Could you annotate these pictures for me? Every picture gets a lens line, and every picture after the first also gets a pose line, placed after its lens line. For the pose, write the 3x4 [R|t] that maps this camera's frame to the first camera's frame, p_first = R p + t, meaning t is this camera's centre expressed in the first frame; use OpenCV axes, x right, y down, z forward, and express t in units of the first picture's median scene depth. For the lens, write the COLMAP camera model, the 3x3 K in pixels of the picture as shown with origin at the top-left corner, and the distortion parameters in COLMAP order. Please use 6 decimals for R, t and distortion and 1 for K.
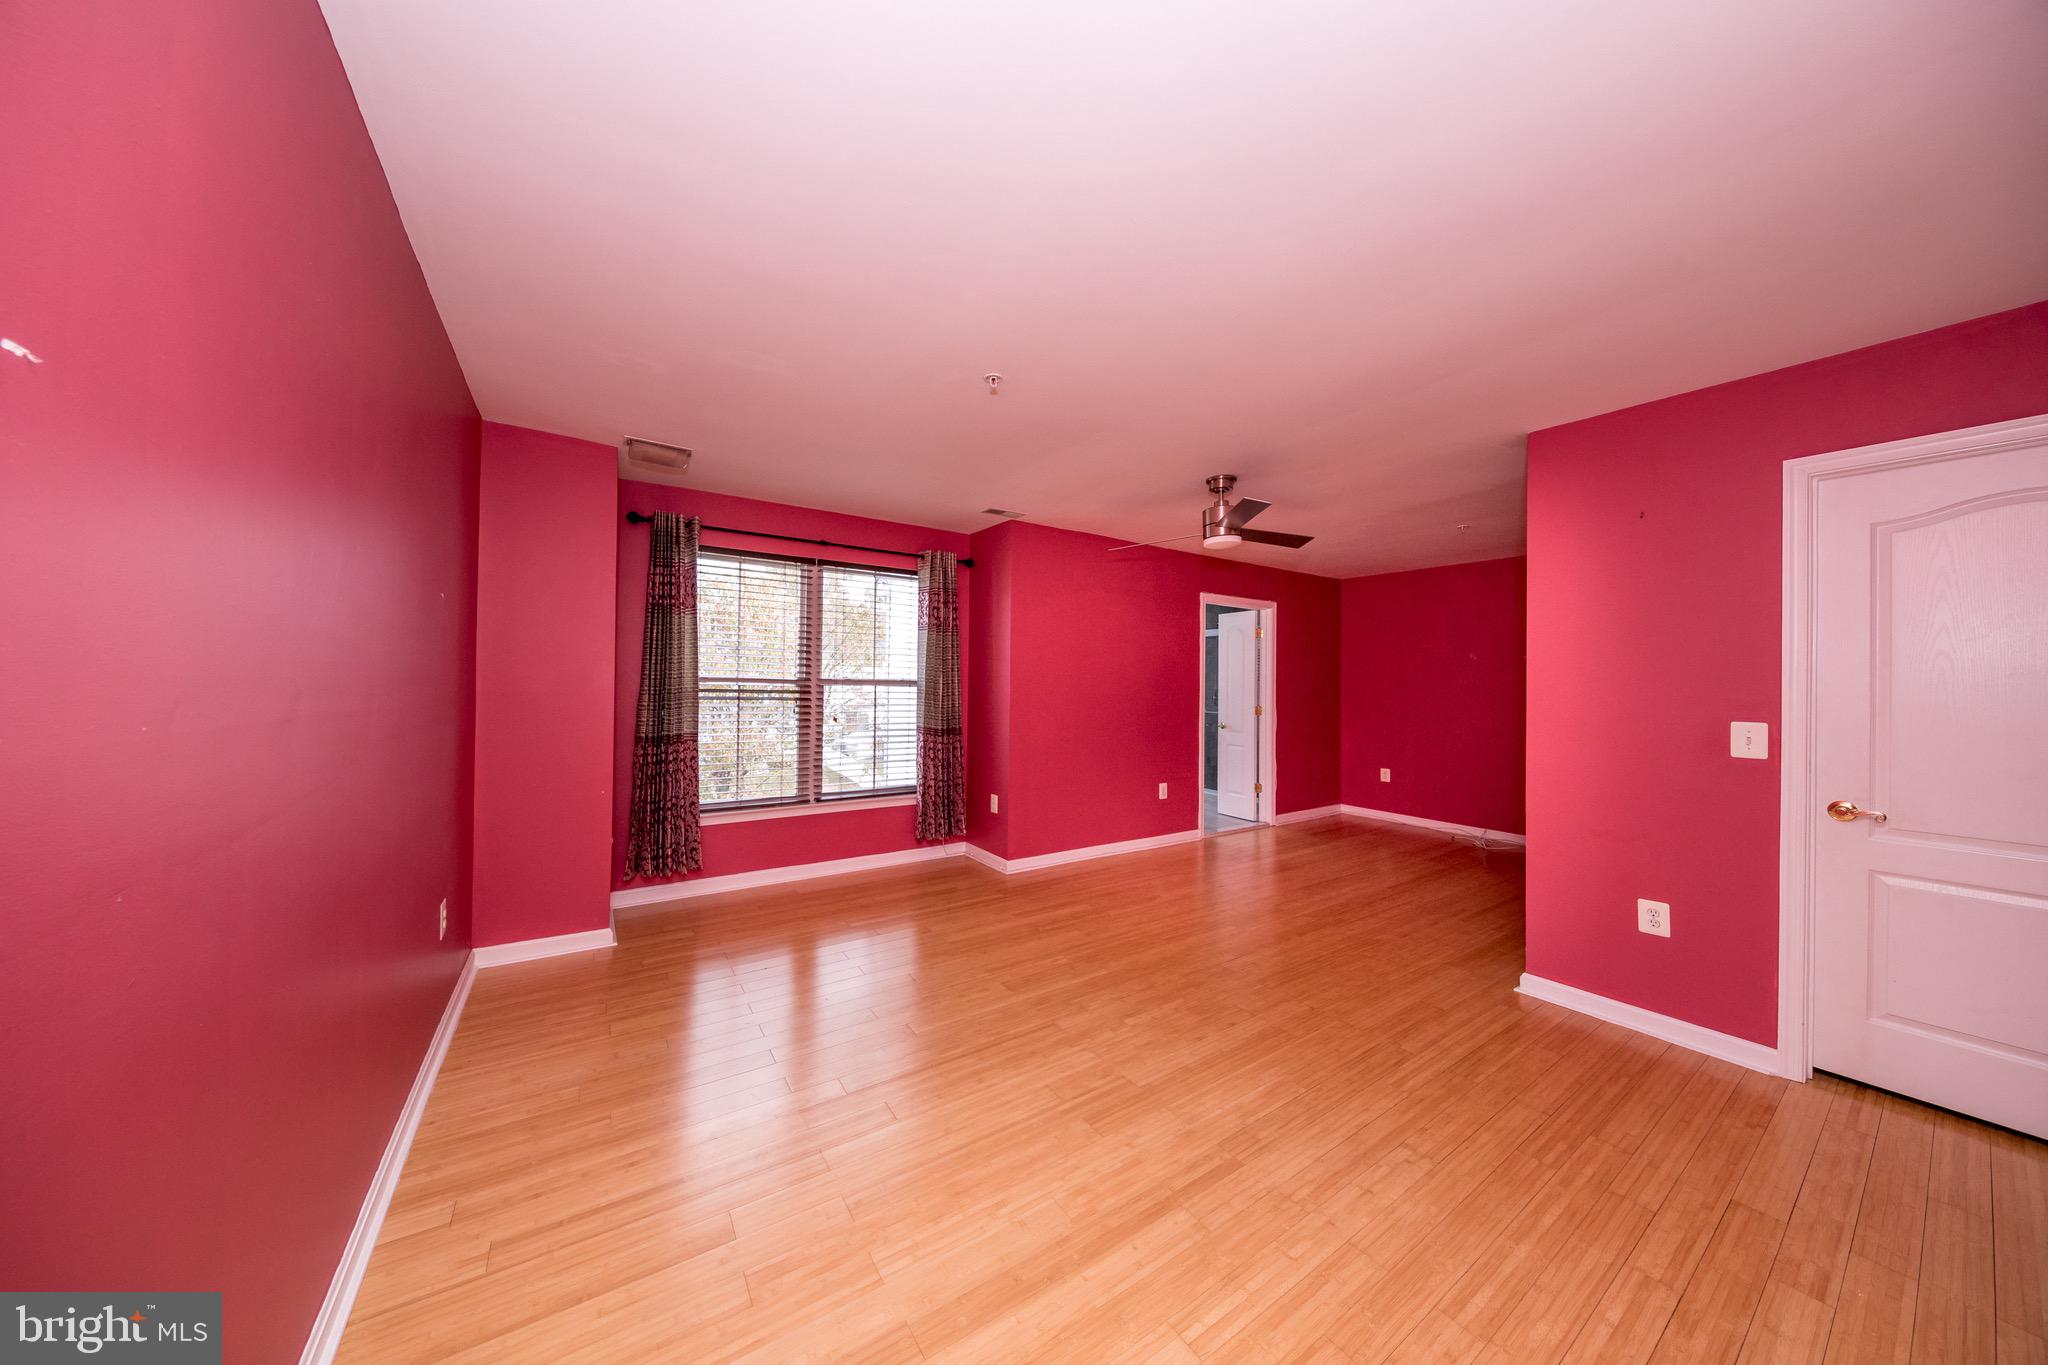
lens RADIAL K [[645.5, 0, 1014.6], [0, 645.5, 675.2], [0, 0, 1]] dist [0.005995, -0.003492]
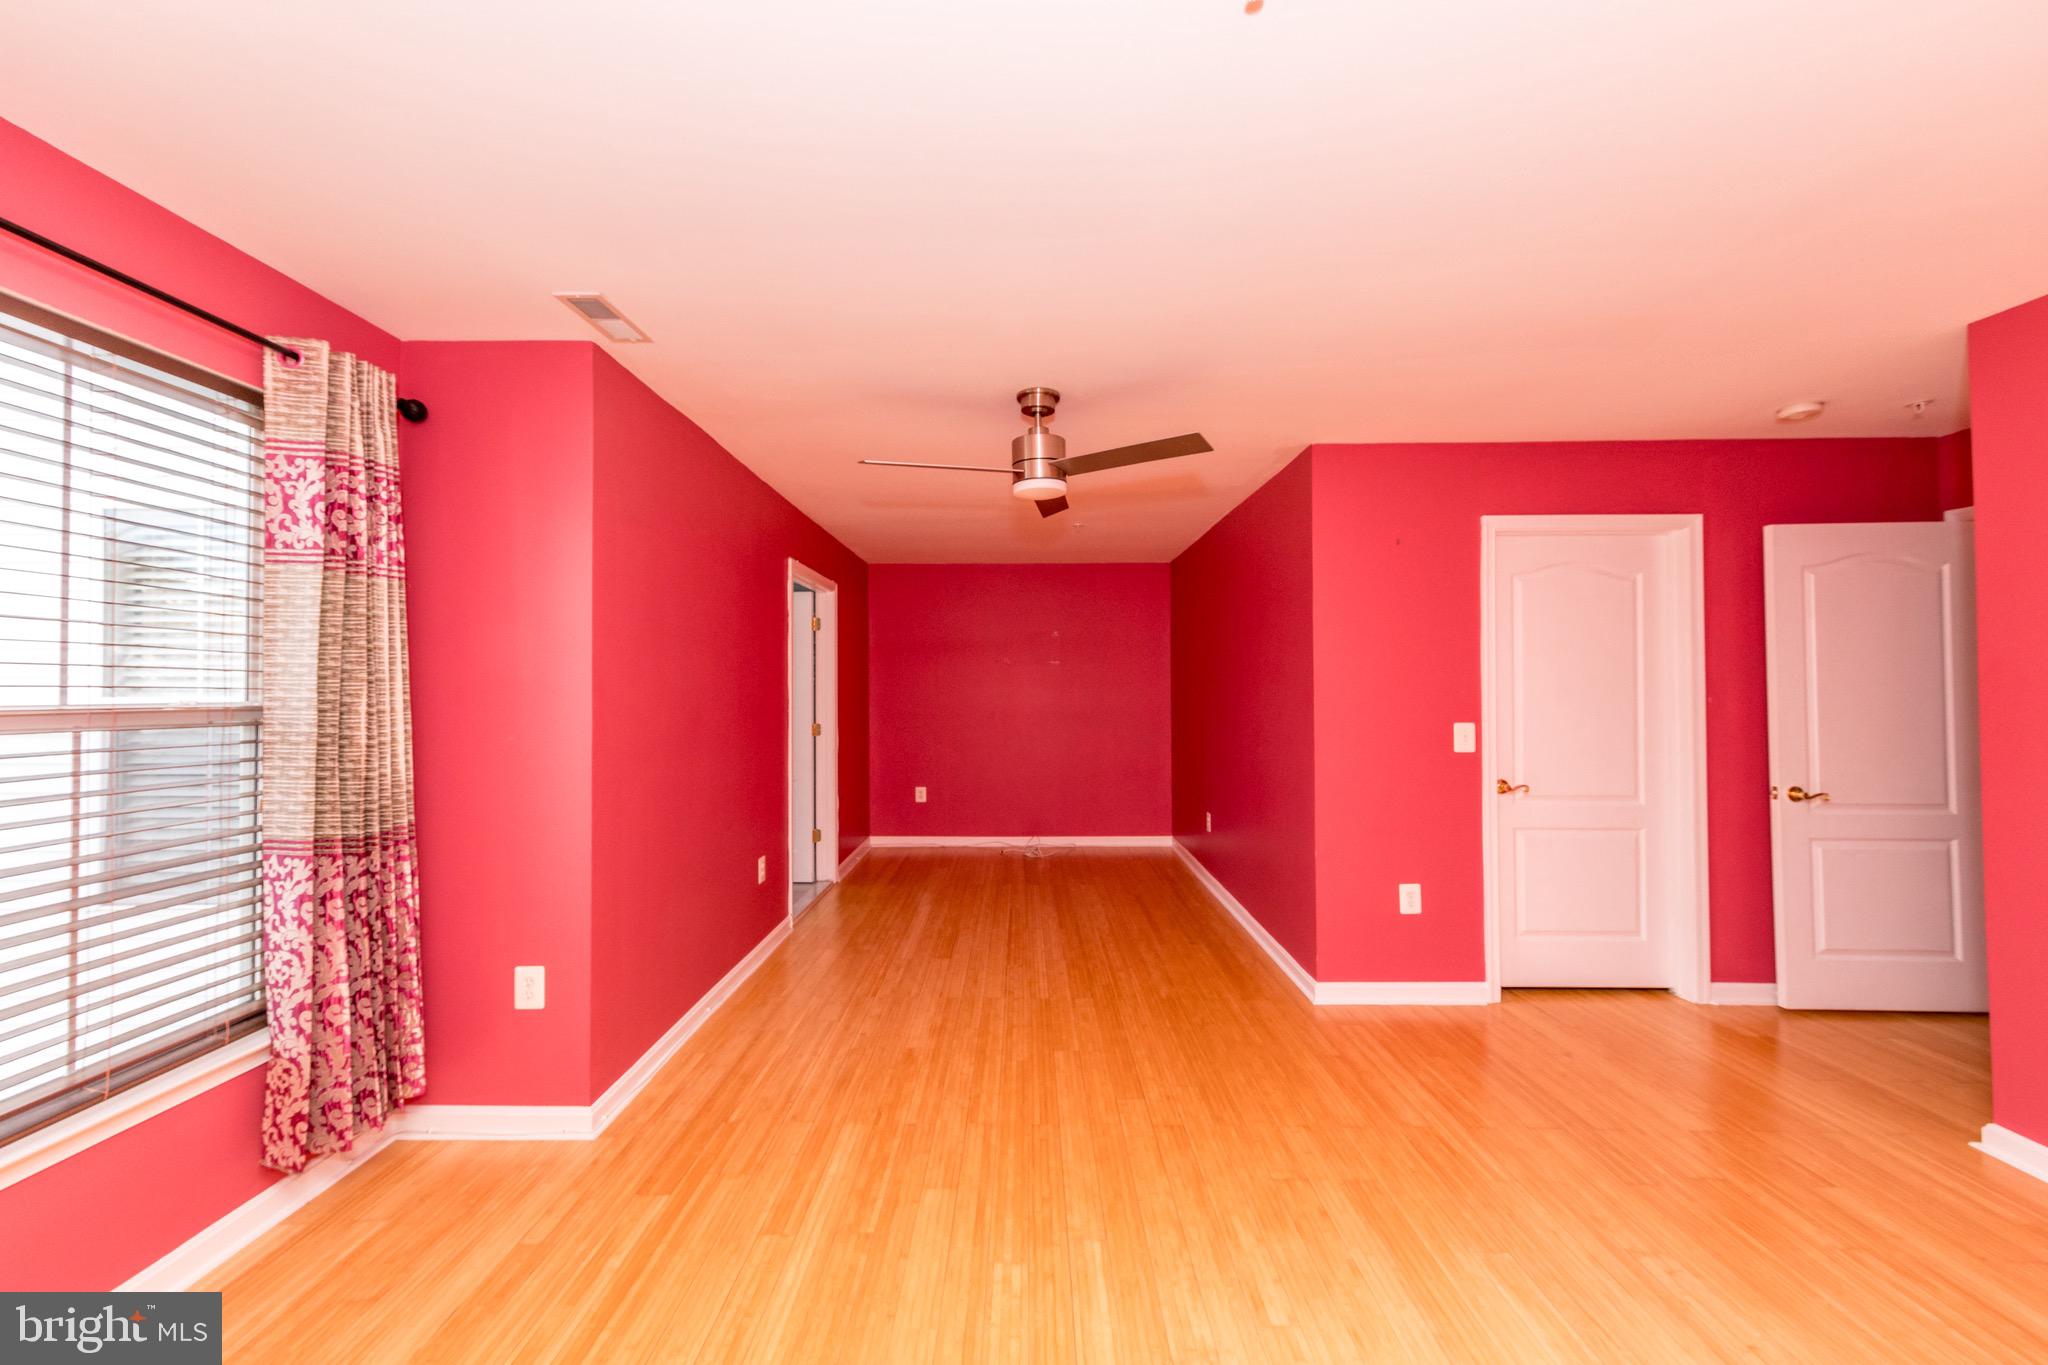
lens RADIAL K [[753.9, 0, 1031.2], [0, 753.9, 677.1], [0, 0, 1]] dist [0.010926, -0.000053]
pose [[0.560898, -0.002515, 0.827881, -0.291533], [-0.000950, 0.999993, 0.003681, -0.011024], [-0.827884, -0.002851, 0.560892, 0.489728]]
